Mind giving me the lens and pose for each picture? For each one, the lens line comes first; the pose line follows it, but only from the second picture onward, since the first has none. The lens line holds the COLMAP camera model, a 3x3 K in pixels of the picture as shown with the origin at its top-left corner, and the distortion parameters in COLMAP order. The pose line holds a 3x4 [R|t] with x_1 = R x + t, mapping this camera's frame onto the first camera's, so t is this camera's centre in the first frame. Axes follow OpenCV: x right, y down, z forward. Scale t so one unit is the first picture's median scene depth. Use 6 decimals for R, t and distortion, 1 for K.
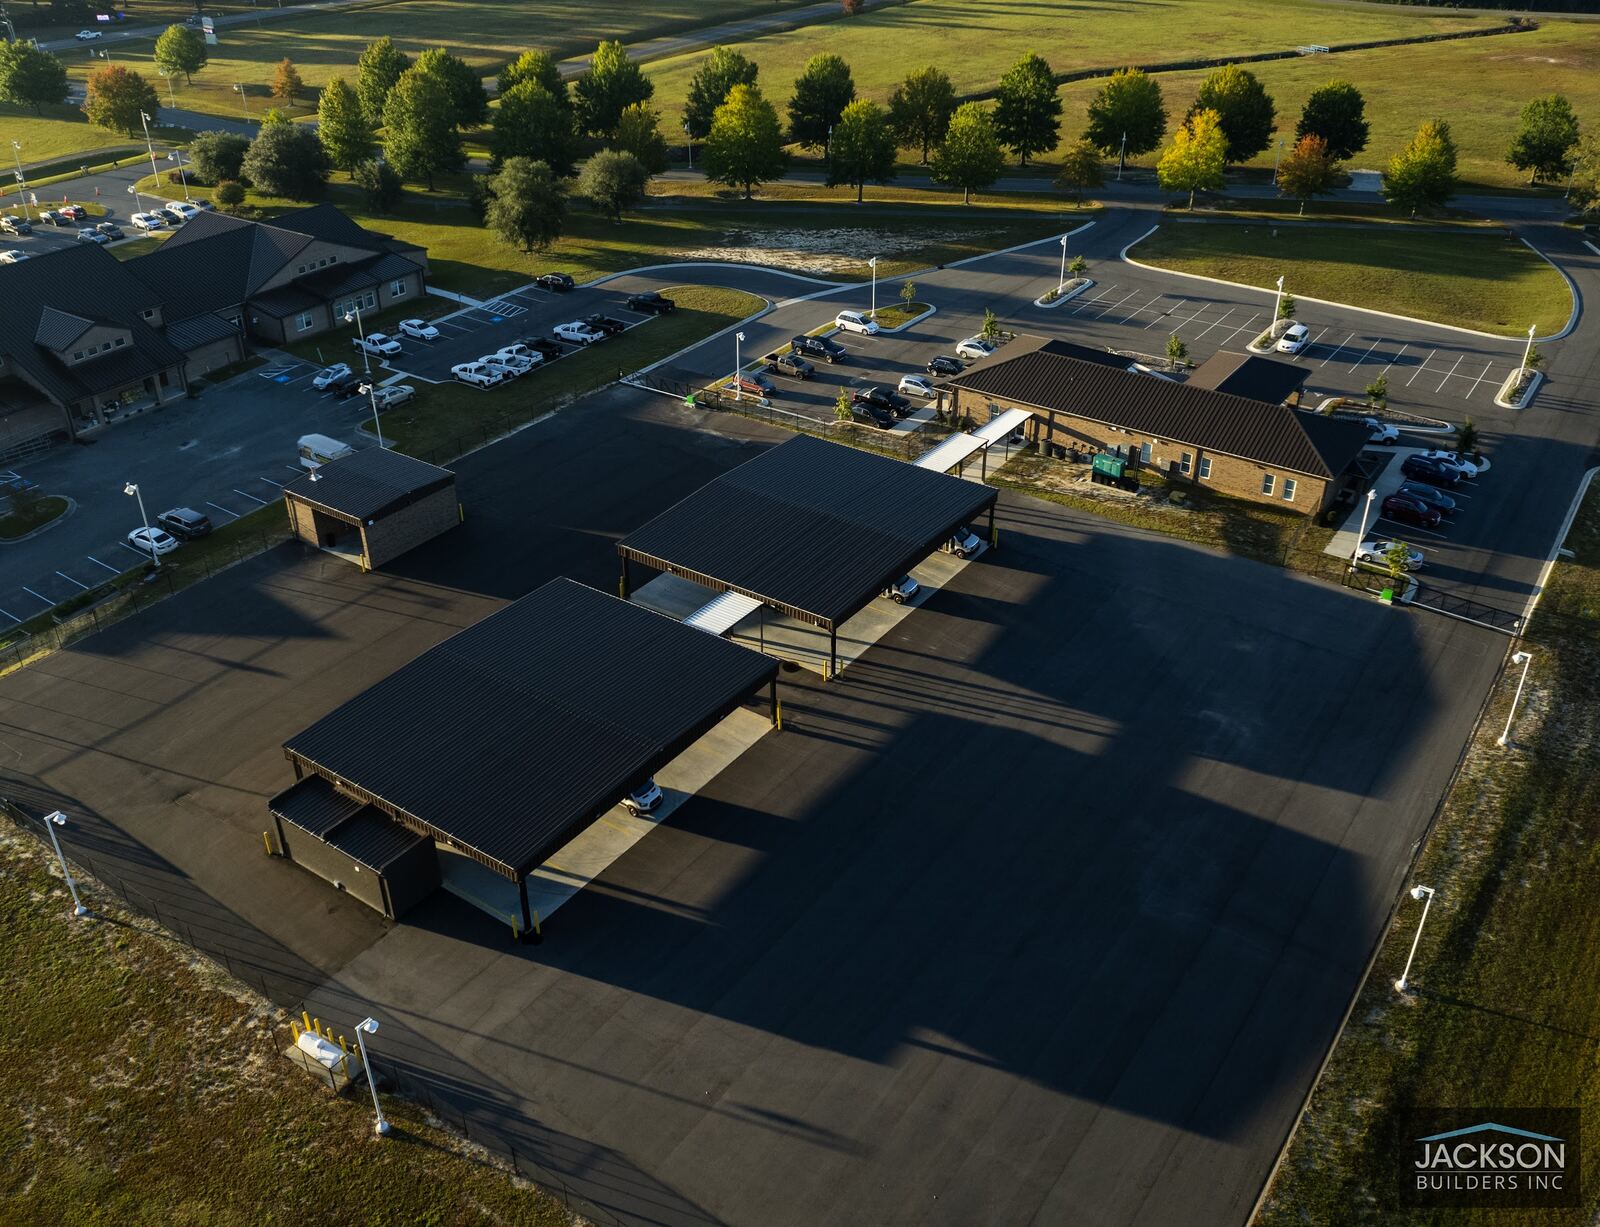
lens RADIAL K [[1413.0, 0, 805.7], [0, 1413.0, 617.7], [0, 0, 1]] dist [-0.054928, 0.008635]
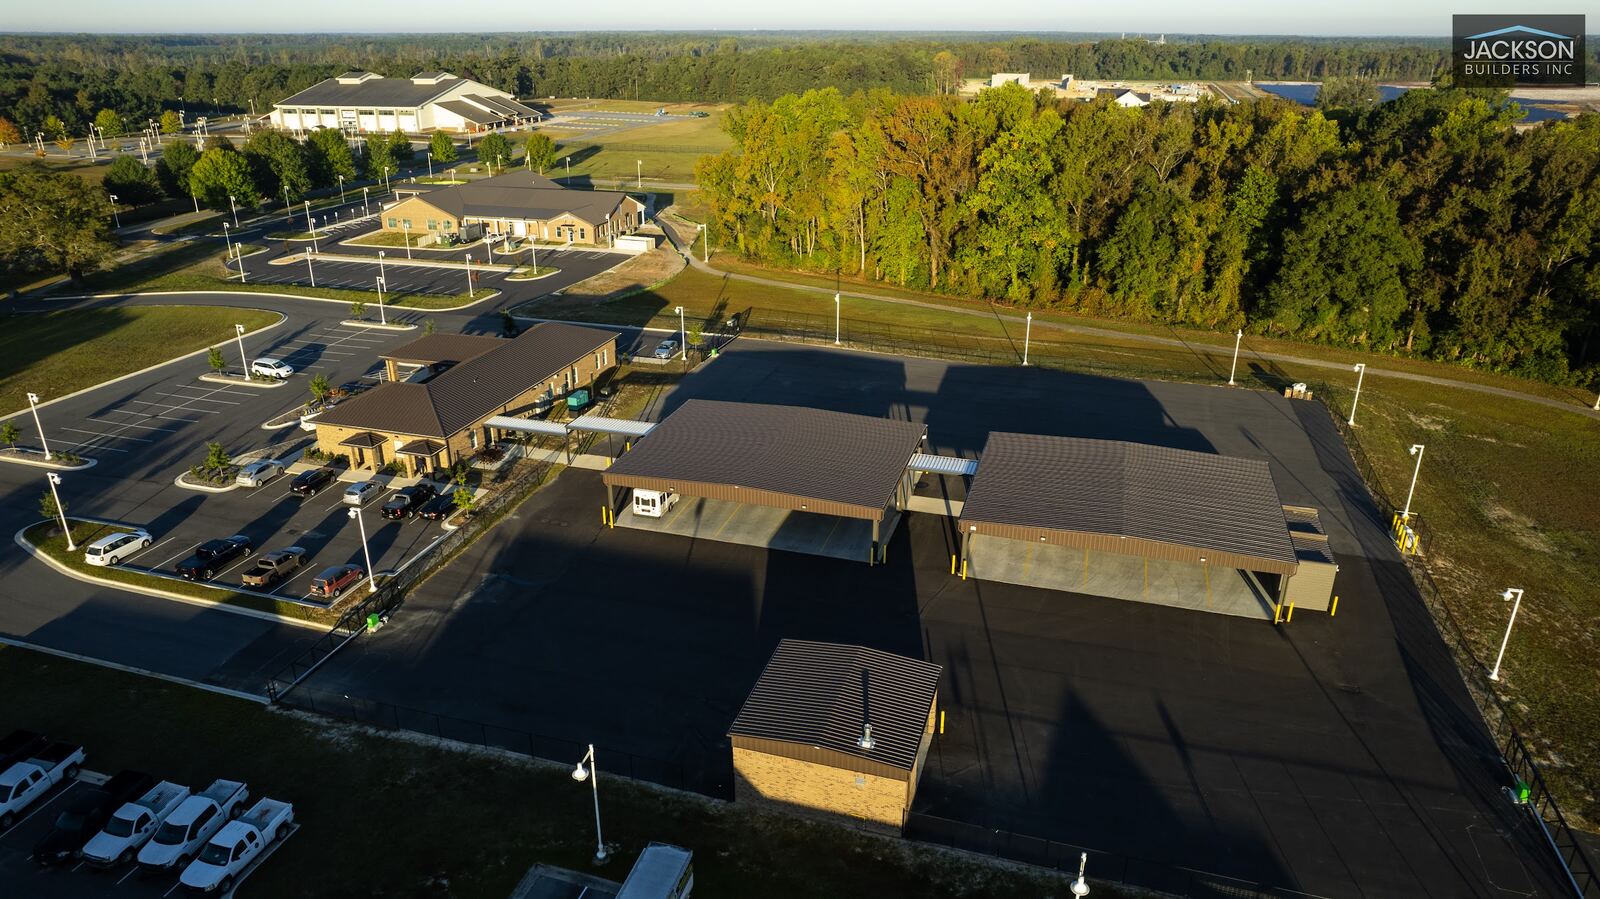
lens RADIAL K [[1025.1, 0, 805.2], [0, 1025.1, 452.4], [0, 0, 1]] dist [-0.075719, 0.073321]
pose [[-0.309783, -0.367629, 0.876860, -0.664199], [0.492028, 0.727160, 0.478693, -0.411114], [-0.813599, 0.579731, -0.044378, 0.906295]]
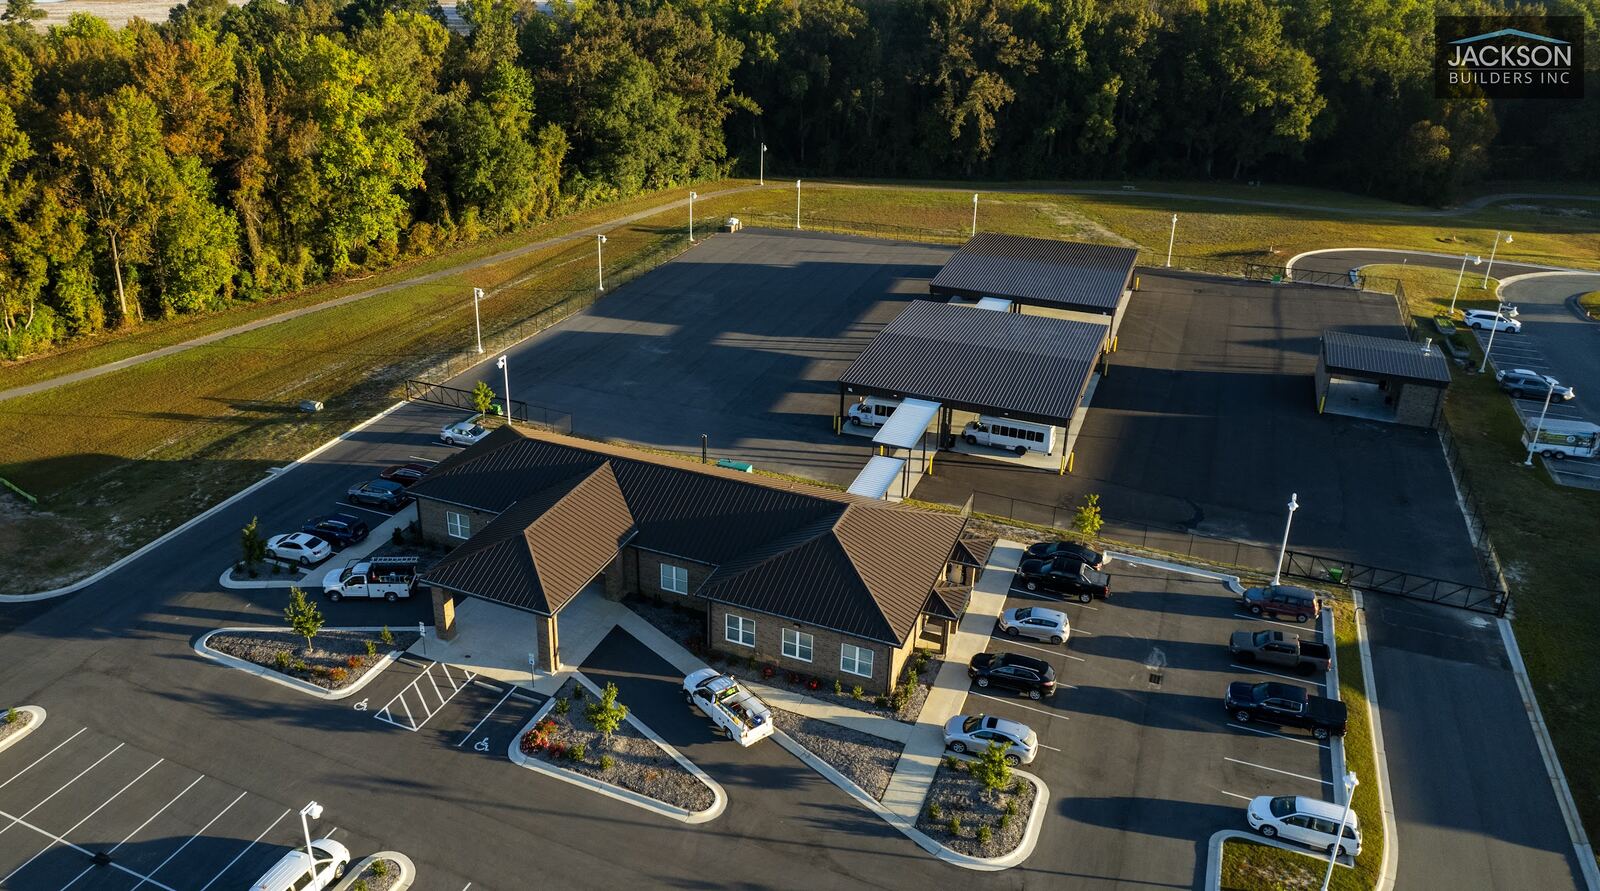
lens RADIAL K [[1139.3, 0, 705.6], [0, 1139.3, 380.3], [0, 0, 1]] dist [-0.040550, 0.005426]
pose [[-0.985569, 0.068176, -0.154938, 0.340067], [-0.083246, 0.601761, 0.794326, -0.706238], [0.147390, 0.795761, -0.587402, 1.374206]]
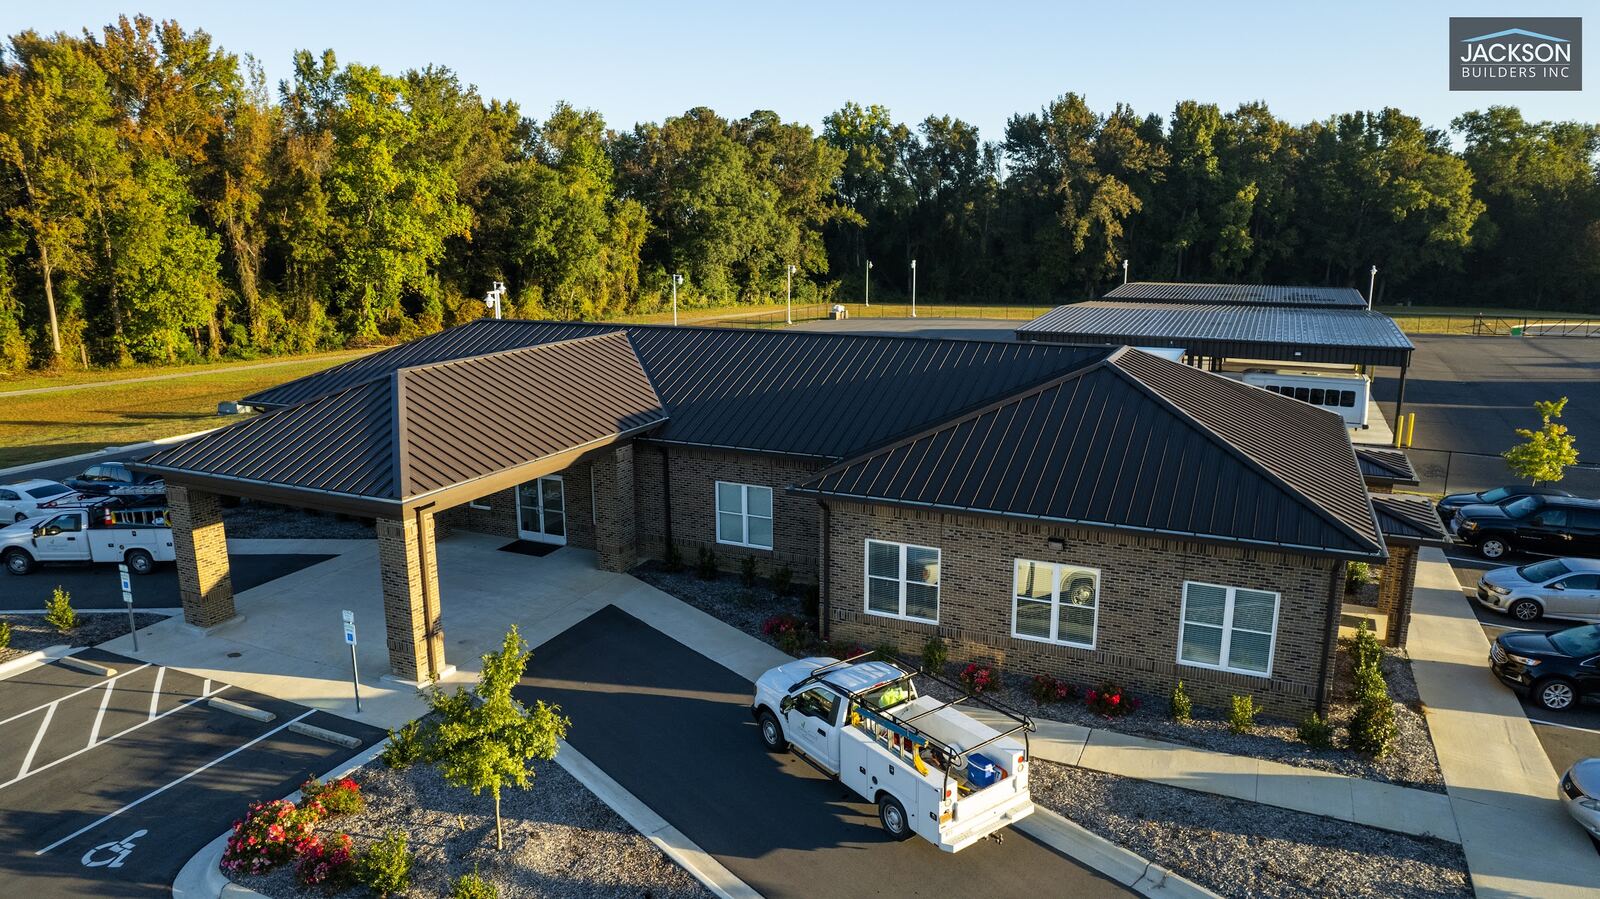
lens RADIAL K [[1025.1, 0, 805.2], [0, 1025.1, 452.4], [0, 0, 1]] dist [-0.075719, 0.073321]
pose [[-0.985400, 0.040794, -0.165297, 0.296487], [-0.085284, 0.722015, 0.686601, -0.349291], [0.147356, 0.690673, -0.707995, 1.269366]]
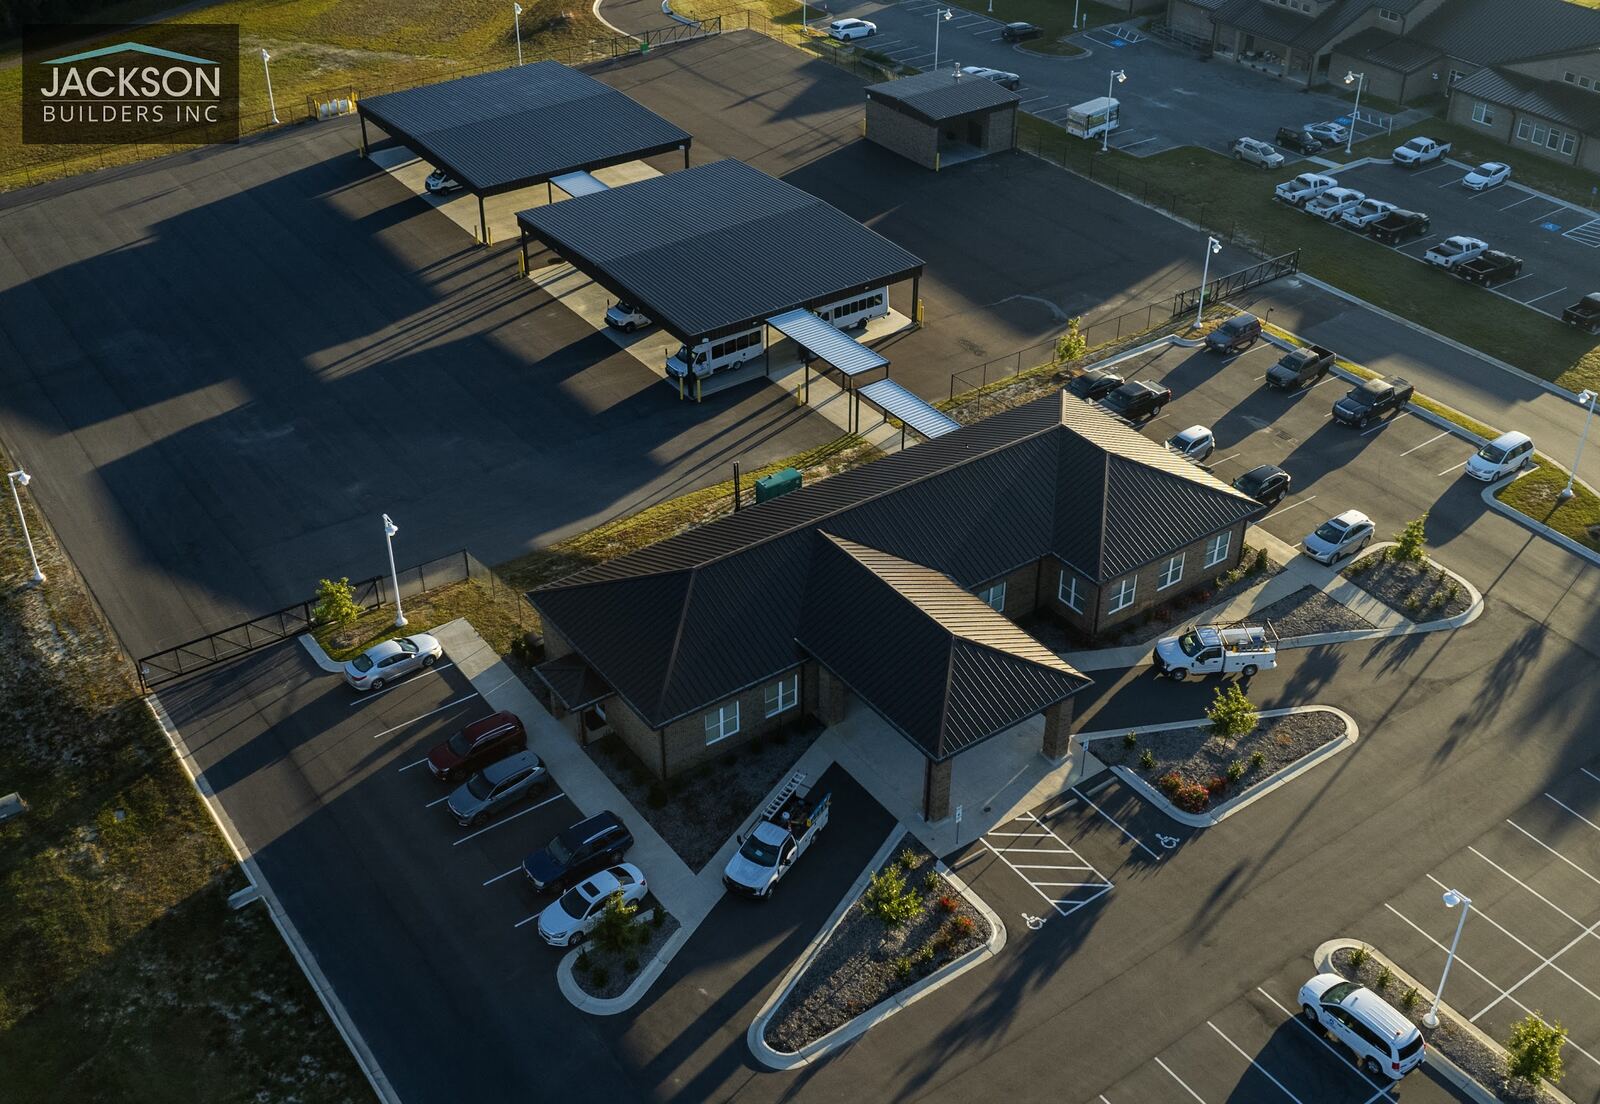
lens RADIAL K [[1616.1, 0, 800.0], [0, 1616.1, 552.0], [0, 0, 1]] dist [-0.045601, -0.000939]
pose [[-0.344660, 0.535567, -0.770958, 0.820132], [-0.489428, 0.598300, 0.634427, -0.580765], [0.801043, 0.595990, 0.055911, 0.988277]]
